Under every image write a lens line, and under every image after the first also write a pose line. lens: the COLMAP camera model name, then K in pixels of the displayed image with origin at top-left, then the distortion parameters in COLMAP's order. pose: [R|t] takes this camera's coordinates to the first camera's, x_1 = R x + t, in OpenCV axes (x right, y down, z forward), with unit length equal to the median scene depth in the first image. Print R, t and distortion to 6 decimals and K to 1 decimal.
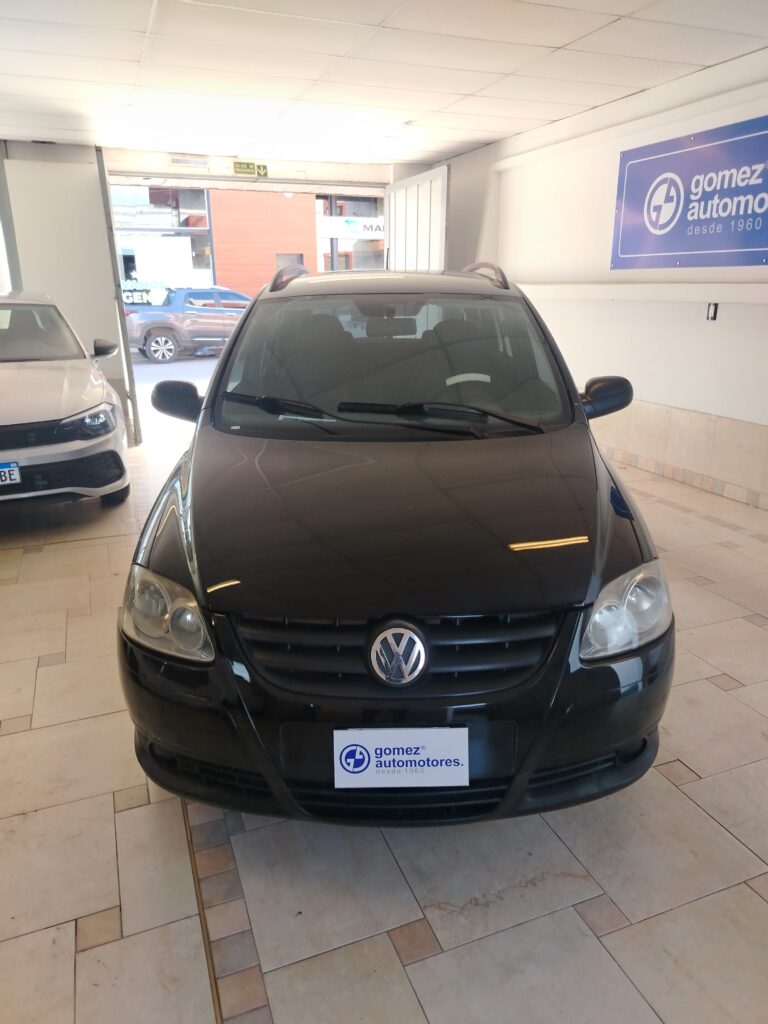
lens RADIAL K [[718.8, 0, 384.0], [0, 718.8, 512.0], [0, 0, 1]] dist [-0.003340, 0.002350]
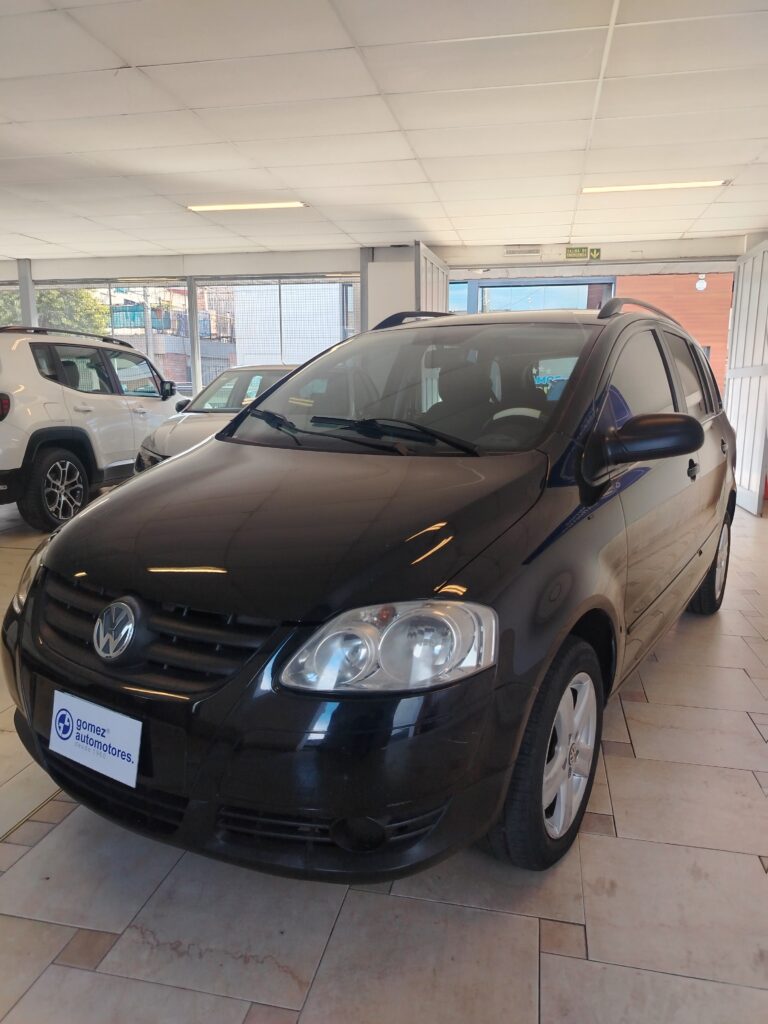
lens RADIAL K [[710.2, 0, 384.0], [0, 710.2, 512.0], [0, 0, 1]] dist [0.004893, -0.002839]
pose [[0.833776, 0.102531, -0.542498, 0.276475], [-0.172910, 0.981666, -0.080215, 0.018999], [0.524327, 0.160685, 0.836218, 0.119998]]
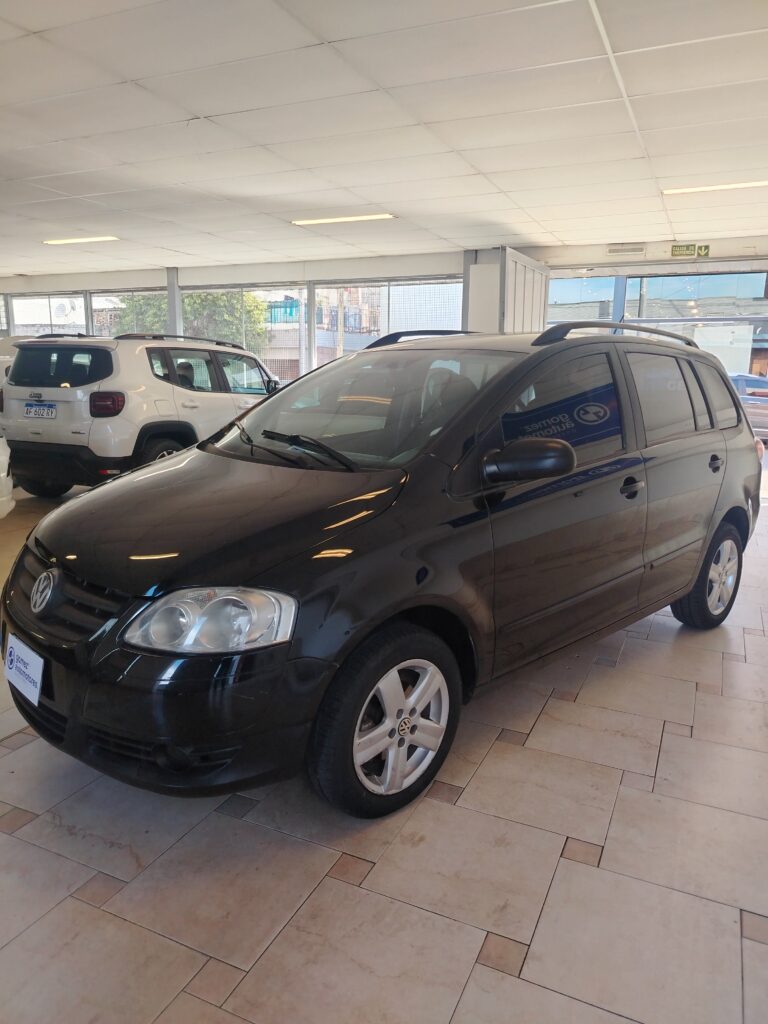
lens RADIAL K [[706.6, 0, 386.6], [0, 706.6, 511.0], [0, 0, 1]] dist [0.016809, -0.020616]
pose [[0.691518, 0.149216, -0.706779, 0.452191], [-0.232912, 0.972235, -0.022623, -0.021116], [0.683780, 0.180262, 0.707072, 0.161072]]
